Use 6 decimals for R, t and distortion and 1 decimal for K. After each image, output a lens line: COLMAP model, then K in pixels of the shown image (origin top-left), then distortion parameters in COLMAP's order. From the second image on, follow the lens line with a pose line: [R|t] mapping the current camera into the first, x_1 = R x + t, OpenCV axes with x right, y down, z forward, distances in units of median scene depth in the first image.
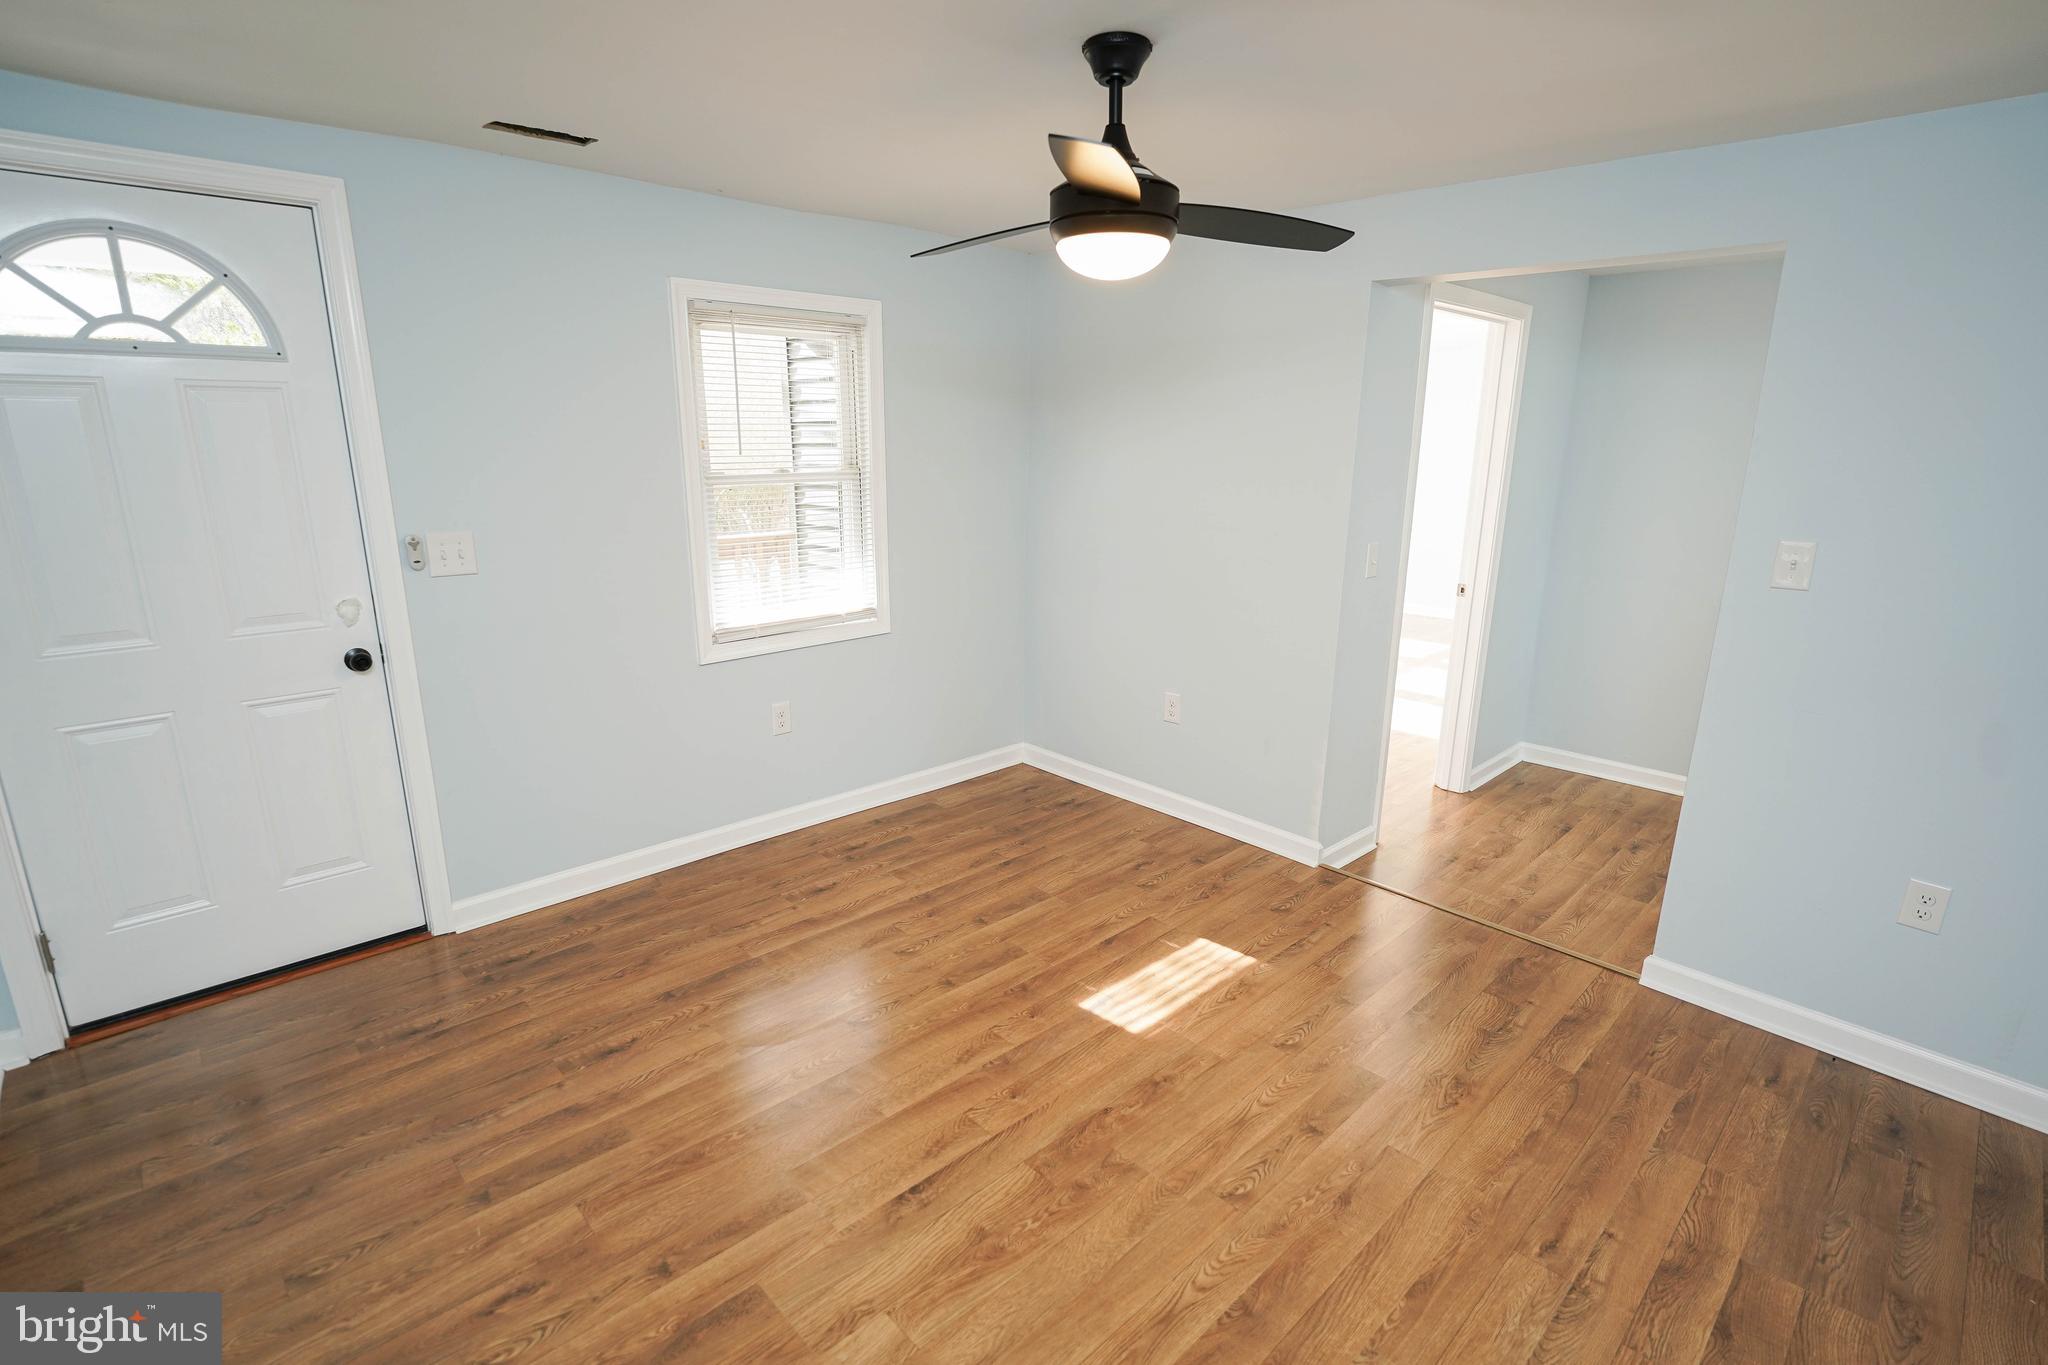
lens RADIAL K [[937.2, 0, 1011.7], [0, 937.2, 679.6], [0, 0, 1]] dist [-0.011251, -0.000253]
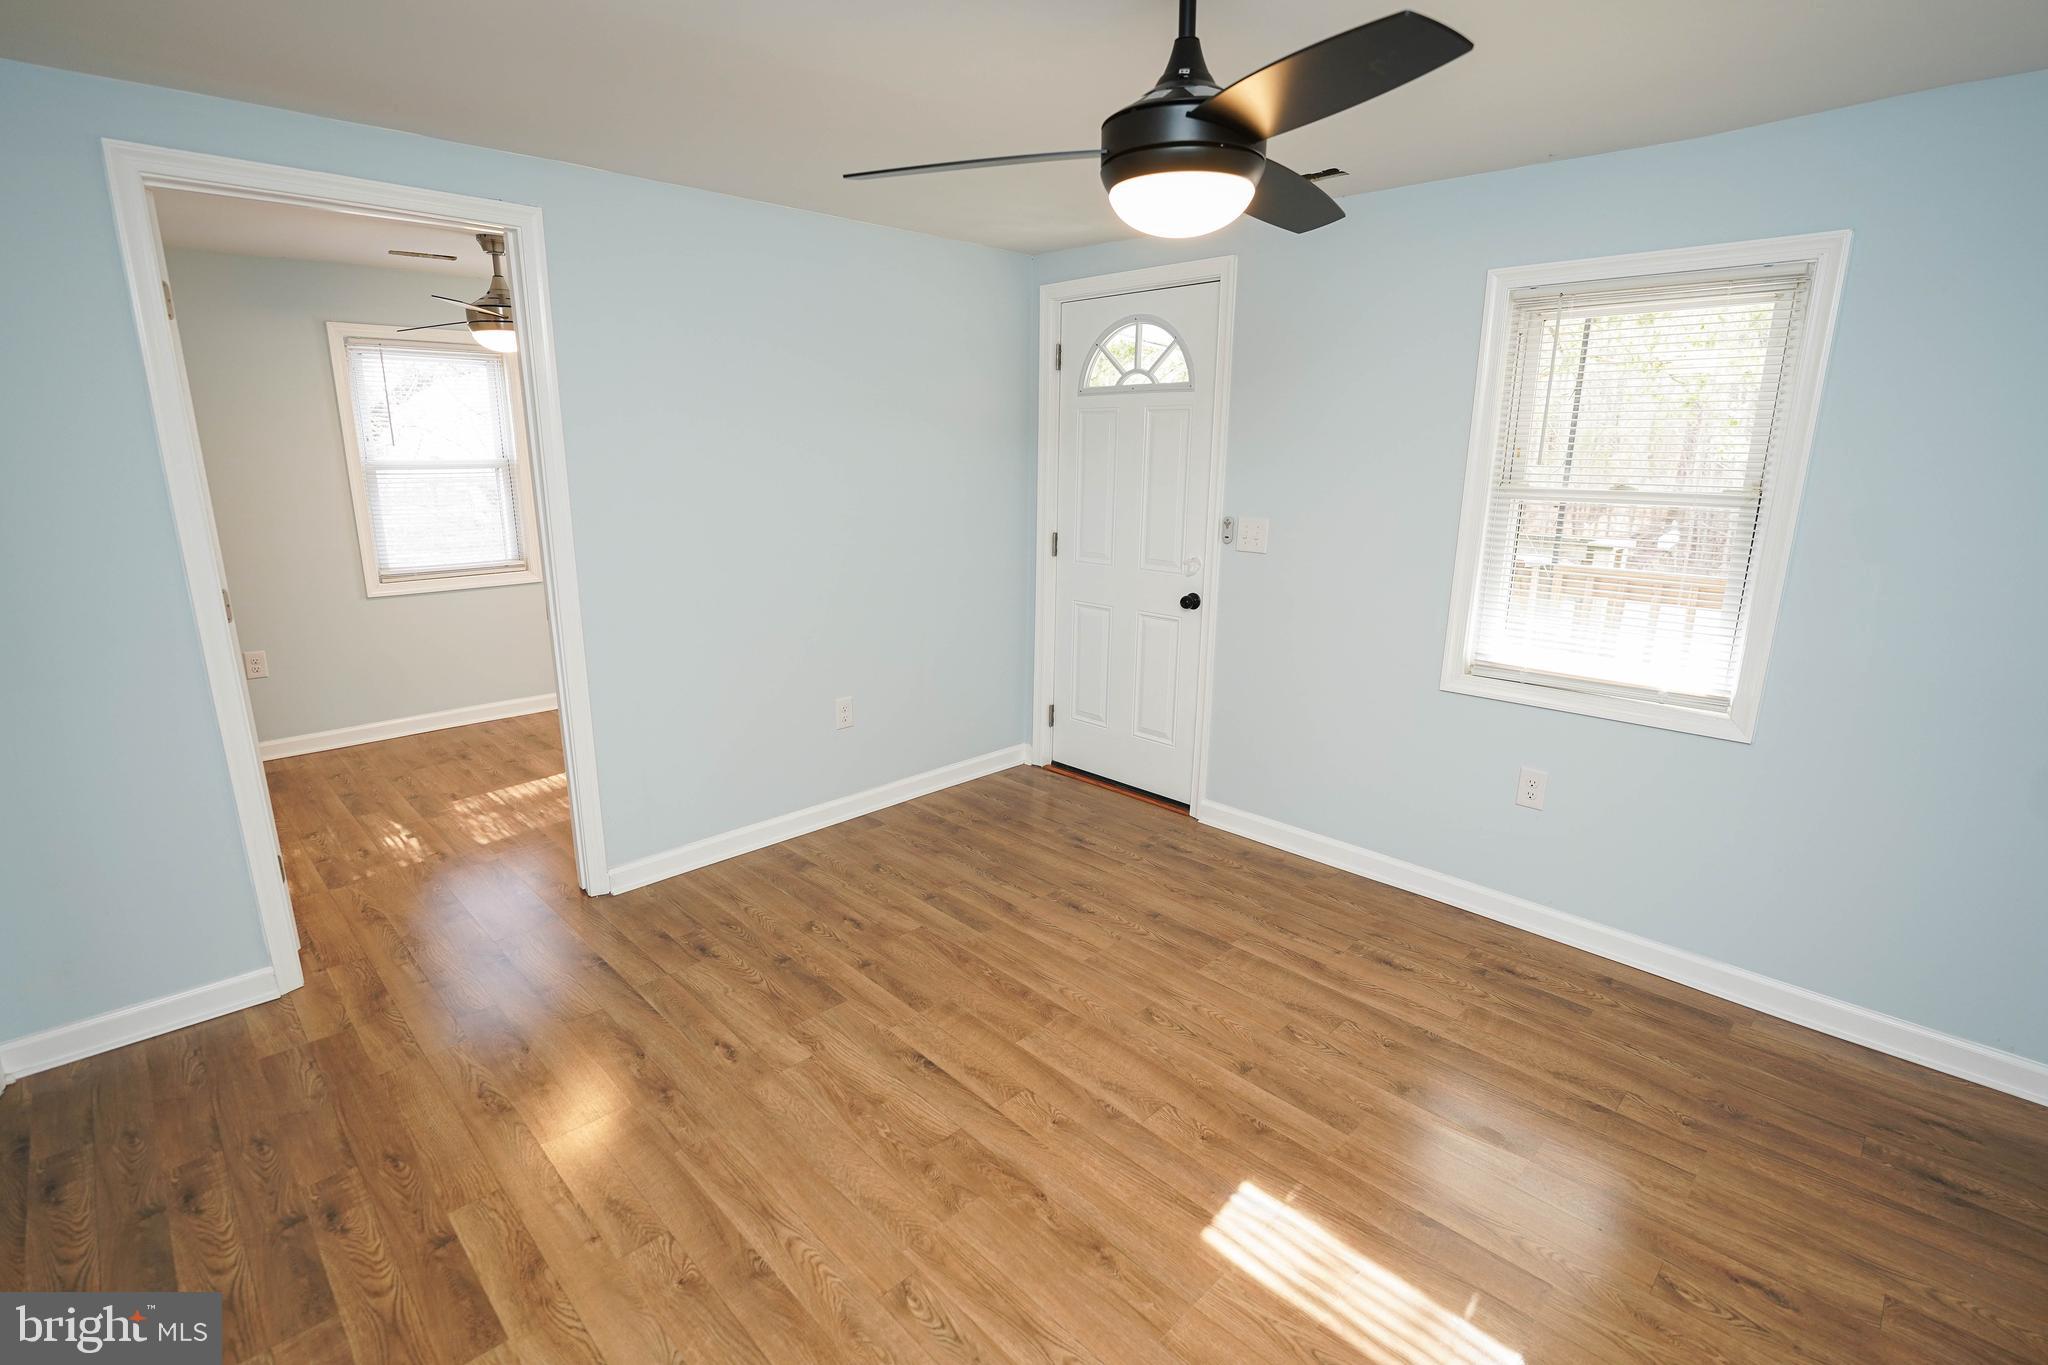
lens RADIAL K [[954.3, 0, 1019.9], [0, 954.3, 682.9], [0, 0, 1]] dist [-0.016751, -0.000046]
pose [[0.032223, 0.238084, -0.970710, 0.838941], [-0.254417, 0.941176, 0.222395, -0.186584], [0.966558, 0.239799, 0.090900, 0.765213]]
